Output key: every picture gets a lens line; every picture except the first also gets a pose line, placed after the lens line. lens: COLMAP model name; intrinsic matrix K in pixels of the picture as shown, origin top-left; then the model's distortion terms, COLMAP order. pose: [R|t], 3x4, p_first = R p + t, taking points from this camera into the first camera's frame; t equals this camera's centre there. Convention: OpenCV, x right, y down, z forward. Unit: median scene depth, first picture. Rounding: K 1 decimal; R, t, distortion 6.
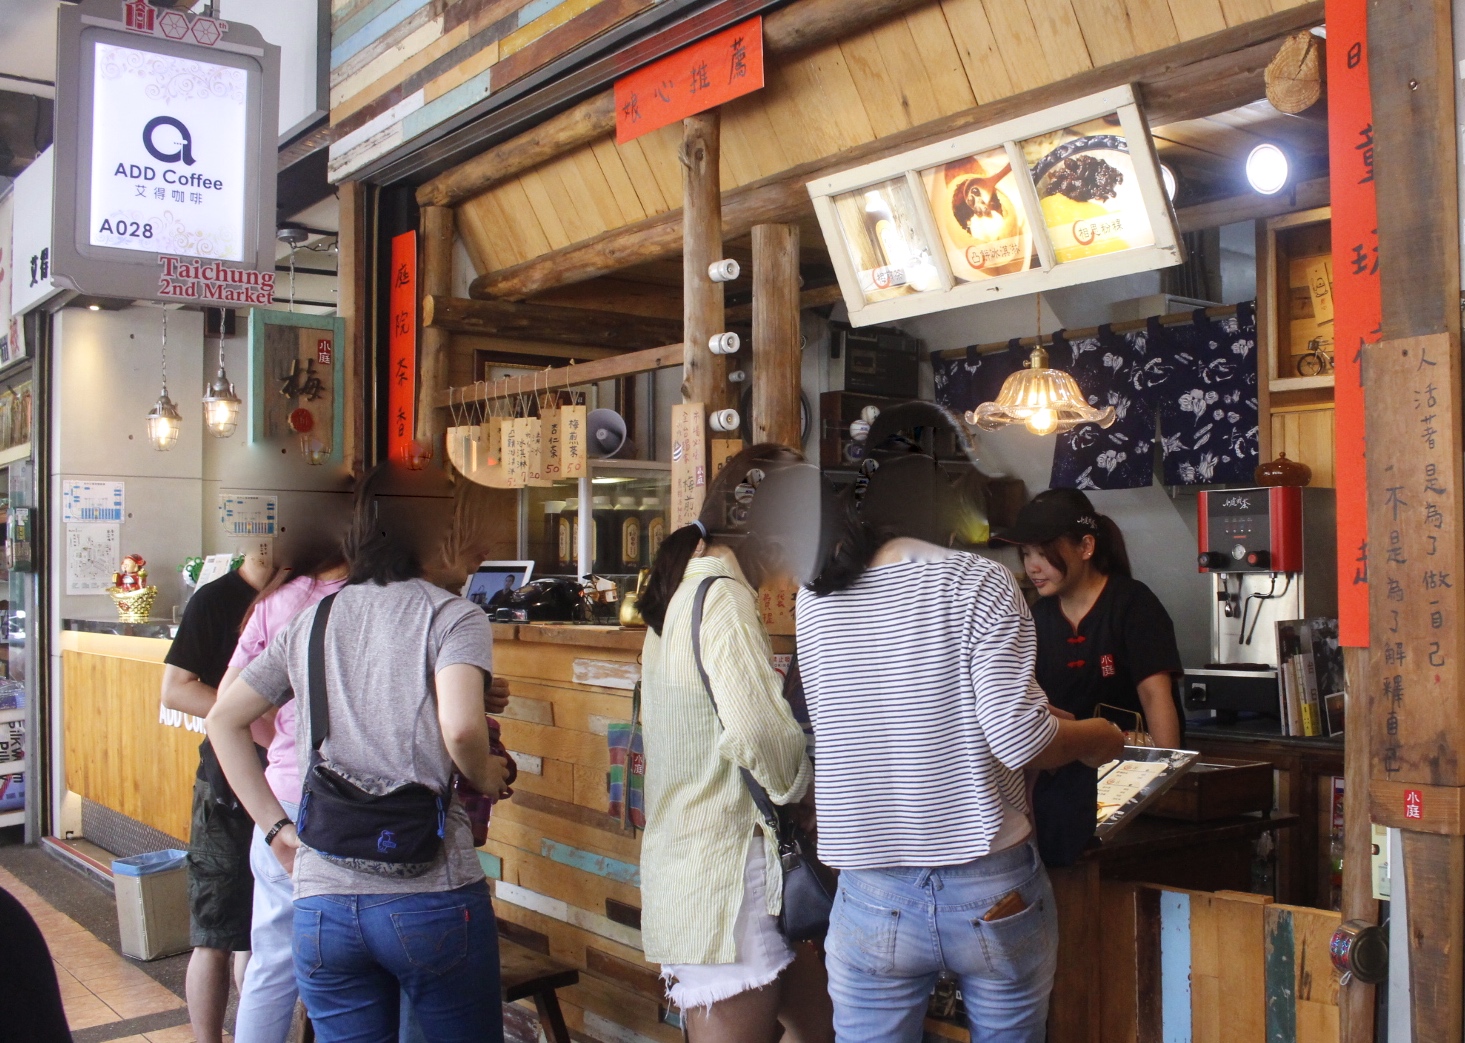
lens RADIAL K [[1508.1, 0, 732.5], [0, 1508.1, 521.5], [0, 0, 1]] dist [-0.014867, -0.006715]
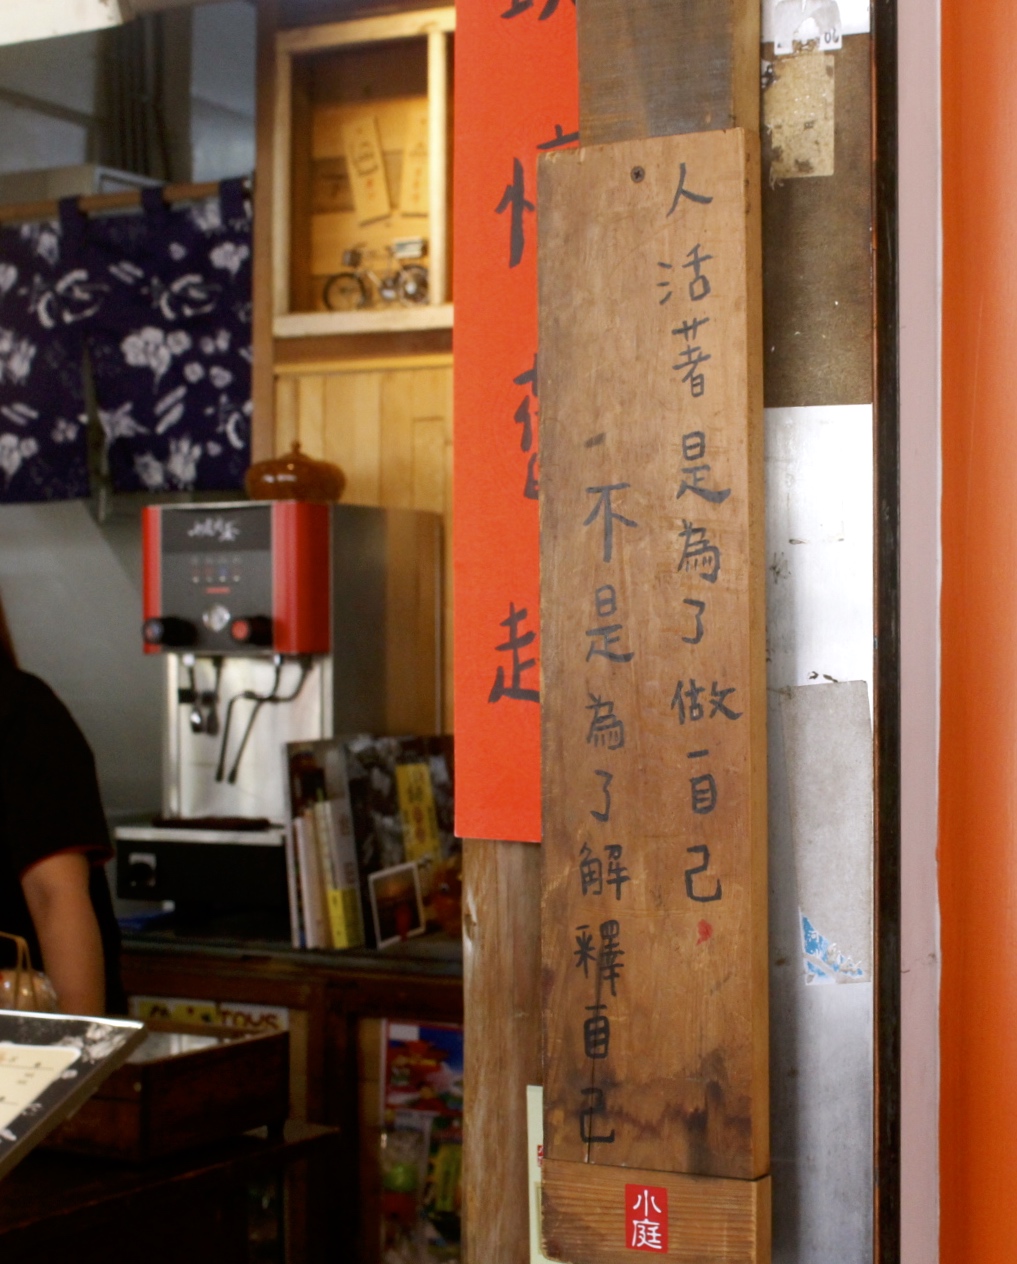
lens RADIAL K [[1016.9, 0, 510.1], [0, 1016.9, 591.1], [0, 0, 1]] dist [-0.047056, 0.003106]
pose [[0.797752, 0.005060, 0.602965, 0.204559], [-0.017611, 0.999734, 0.014911, 0.003233], [-0.602729, -0.022514, 0.797629, 0.660415]]
